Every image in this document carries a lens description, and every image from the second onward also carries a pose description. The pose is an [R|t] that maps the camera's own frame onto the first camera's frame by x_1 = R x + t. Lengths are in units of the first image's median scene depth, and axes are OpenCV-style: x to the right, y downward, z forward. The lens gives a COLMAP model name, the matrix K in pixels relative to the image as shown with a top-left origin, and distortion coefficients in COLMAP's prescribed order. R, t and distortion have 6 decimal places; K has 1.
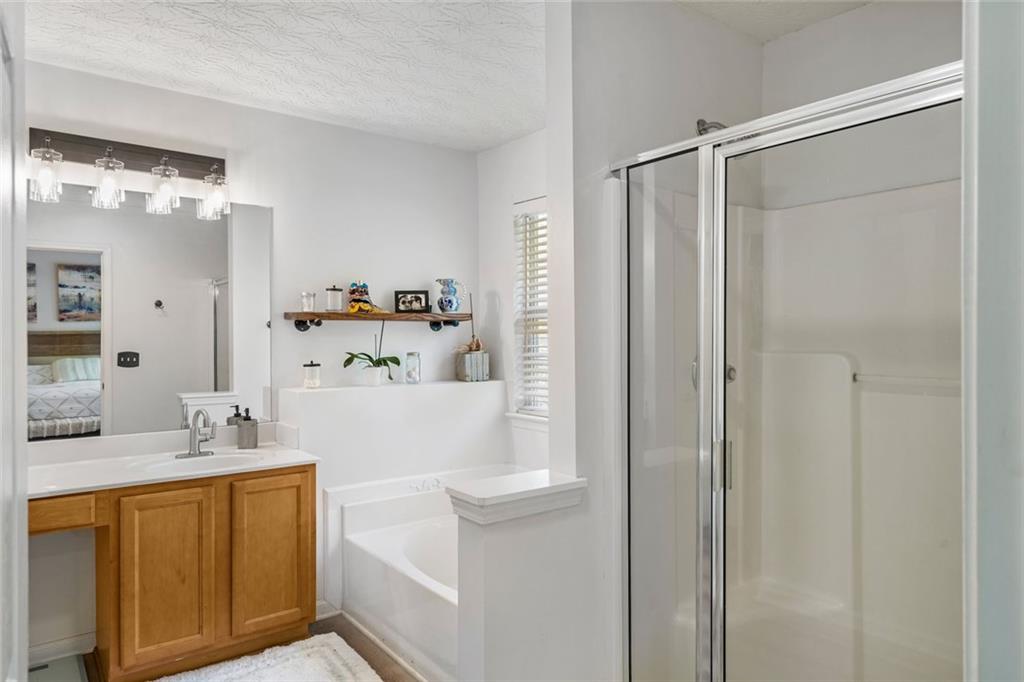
lens RADIAL K [[644.0, 0, 475.6], [0, 644.0, 340.7], [0, 0, 1]] dist [0.049280, -0.000058]
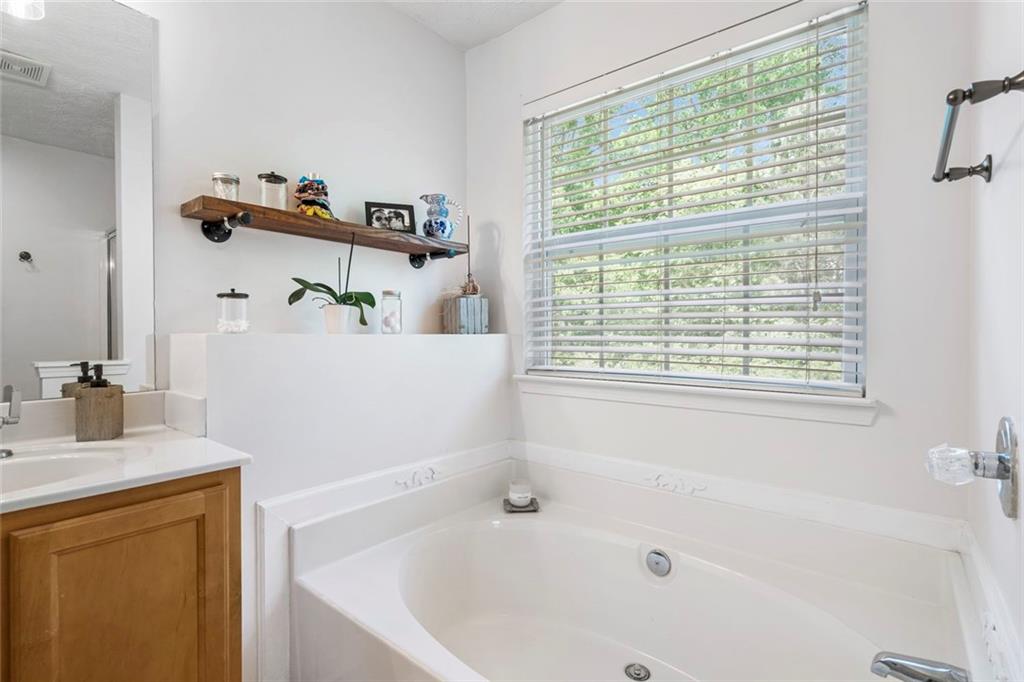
lens RADIAL K [[484.1, 0, 509.0], [0, 484.1, 339.5], [0, 0, 1]] dist [-0.001327, 0.000720]
pose [[0.965325, 0.002940, 0.261034, -0.111347], [-0.004369, 0.999978, 0.004891, 0.068934], [-0.261014, -0.005862, 0.965317, 0.452053]]
